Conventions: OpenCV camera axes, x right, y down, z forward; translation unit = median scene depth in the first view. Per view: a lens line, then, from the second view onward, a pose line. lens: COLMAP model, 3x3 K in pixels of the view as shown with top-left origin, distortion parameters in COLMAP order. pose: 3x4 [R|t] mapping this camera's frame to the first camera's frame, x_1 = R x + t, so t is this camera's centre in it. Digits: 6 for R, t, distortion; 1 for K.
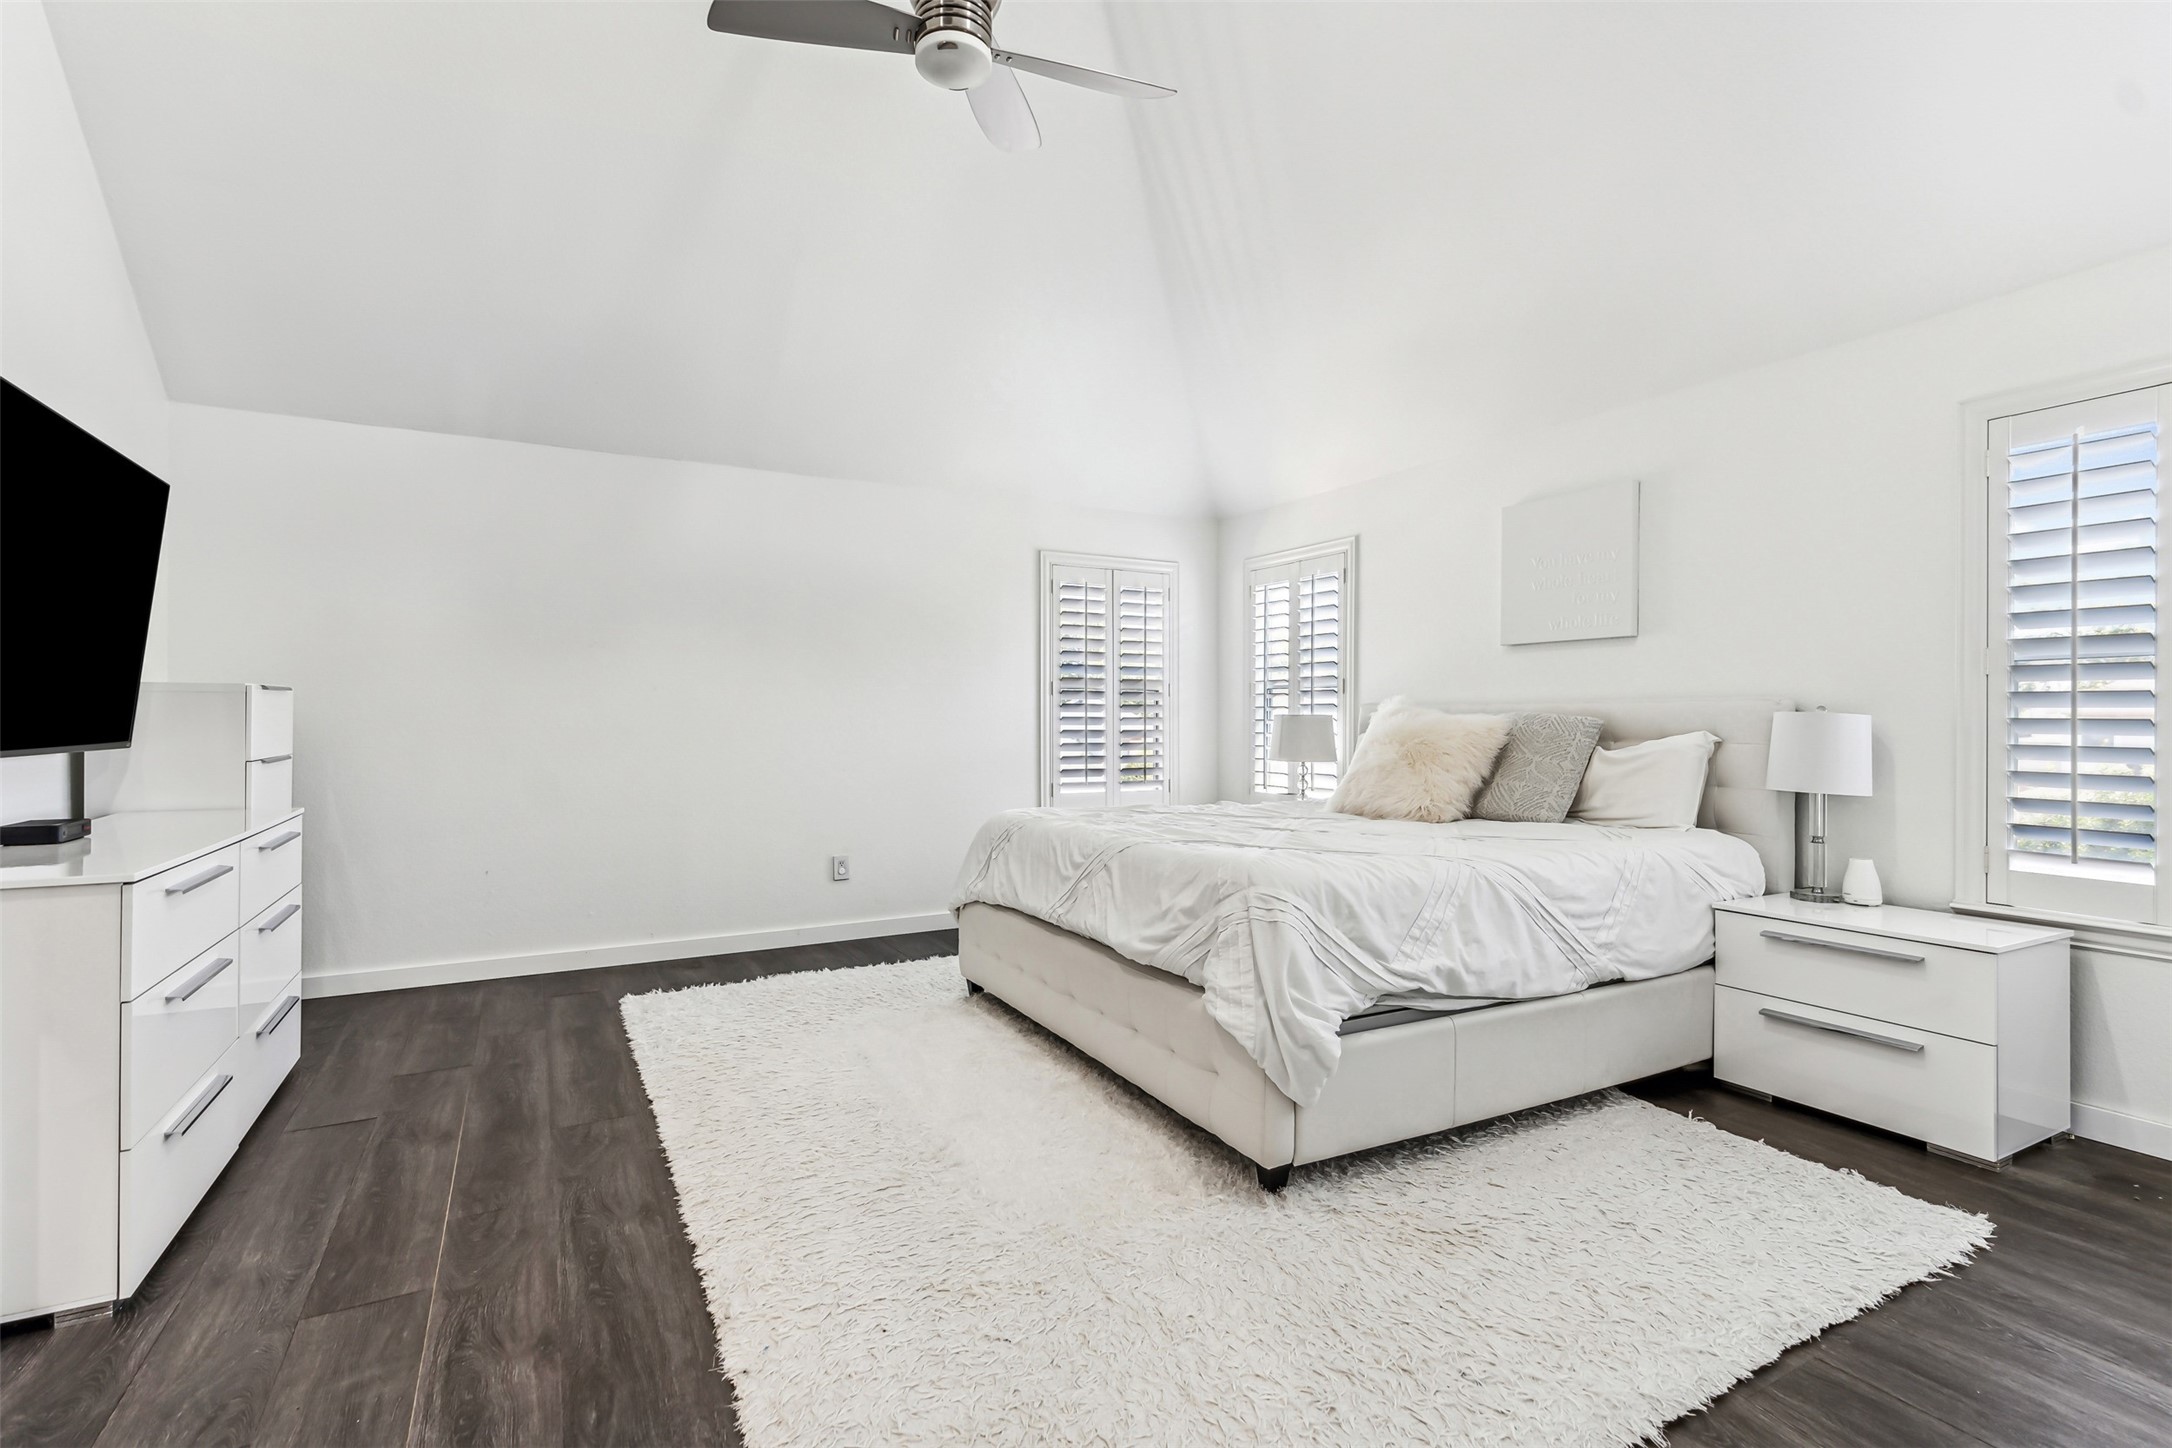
lens RADIAL K [[1004.8, 0, 1057.6], [0, 1004.8, 712.7], [0, 0, 1]] dist [-0.000509, -0.000114]
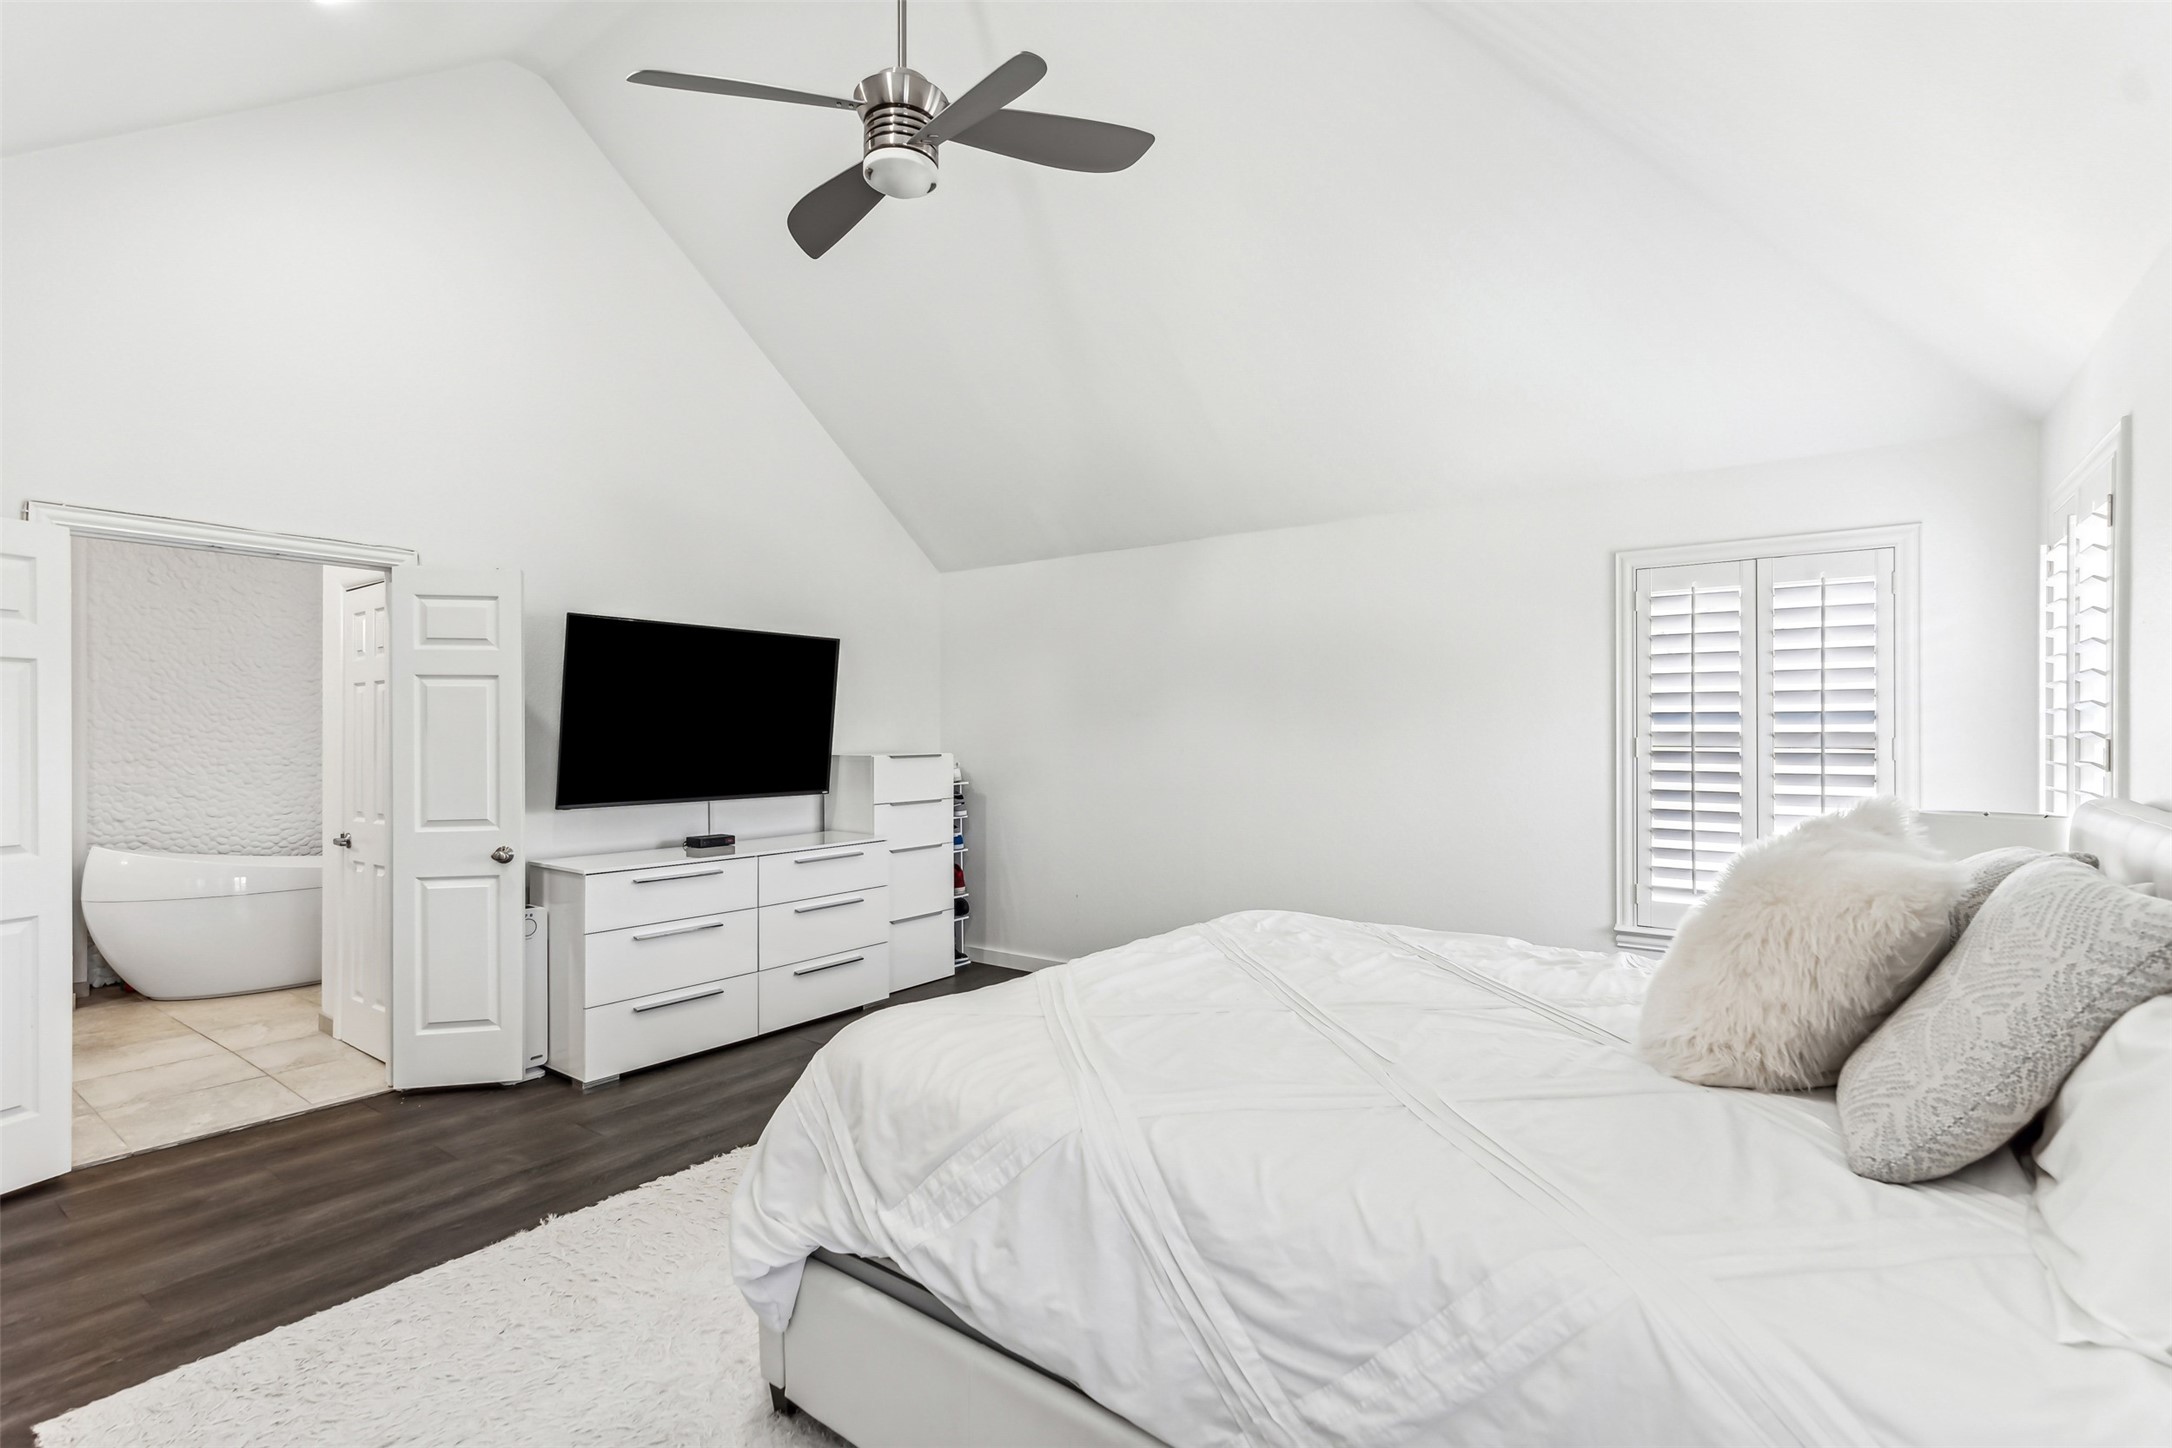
lens RADIAL K [[982.9, 0, 1086.0], [0, 982.9, 724.0], [0, 0, 1]] dist [-0.002278, 0.000778]
pose [[0.440943, -0.013086, -0.897440, 0.843751], [0.005677, 0.999914, -0.011791, -0.066520], [0.897517, 0.000105, 0.440980, 0.686935]]
